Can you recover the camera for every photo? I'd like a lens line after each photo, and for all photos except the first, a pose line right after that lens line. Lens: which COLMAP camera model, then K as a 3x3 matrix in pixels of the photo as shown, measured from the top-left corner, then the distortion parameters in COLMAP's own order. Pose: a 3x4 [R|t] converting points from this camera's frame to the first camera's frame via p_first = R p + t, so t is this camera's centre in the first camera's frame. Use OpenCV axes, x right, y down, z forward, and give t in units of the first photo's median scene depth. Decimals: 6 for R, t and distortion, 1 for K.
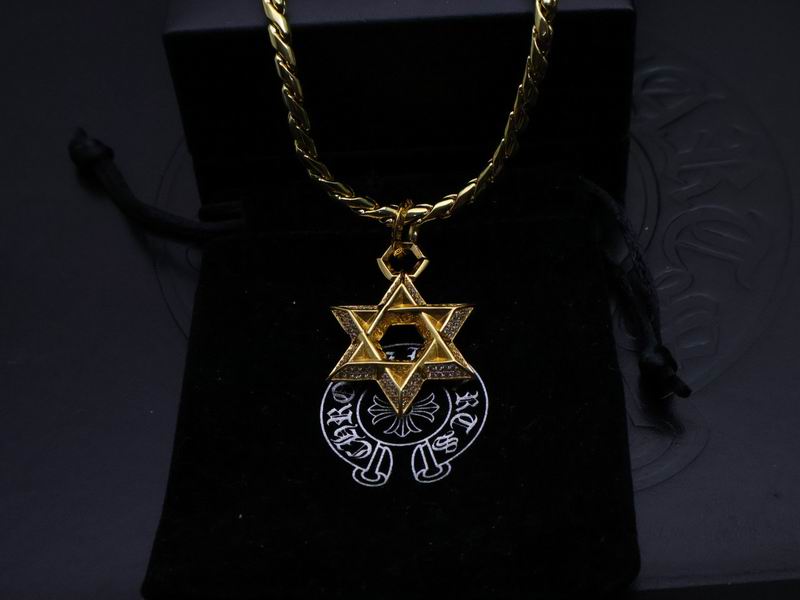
lens RADIAL K [[1263.2, 0, 400.0], [0, 1263.2, 300.0], [0, 0, 1]] dist [-0.033147, -0.013564]
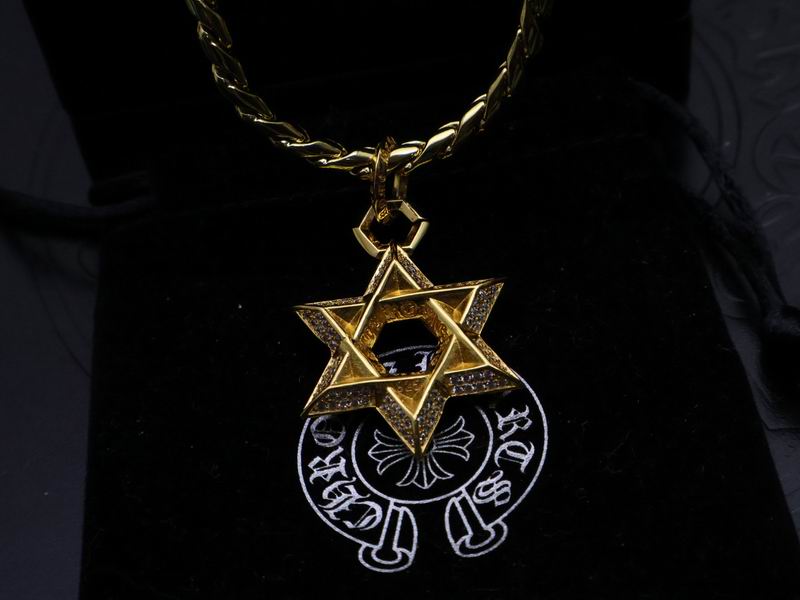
lens RADIAL K [[1263.2, 0, 400.0], [0, 1263.2, 300.0], [0, 0, 1]] dist [-0.033147, -0.013564]
pose [[0.992430, -0.116728, 0.038179, -0.024556], [0.116510, 0.993158, 0.007906, 0.003355], [-0.038841, -0.003398, 0.999240, 0.330040]]
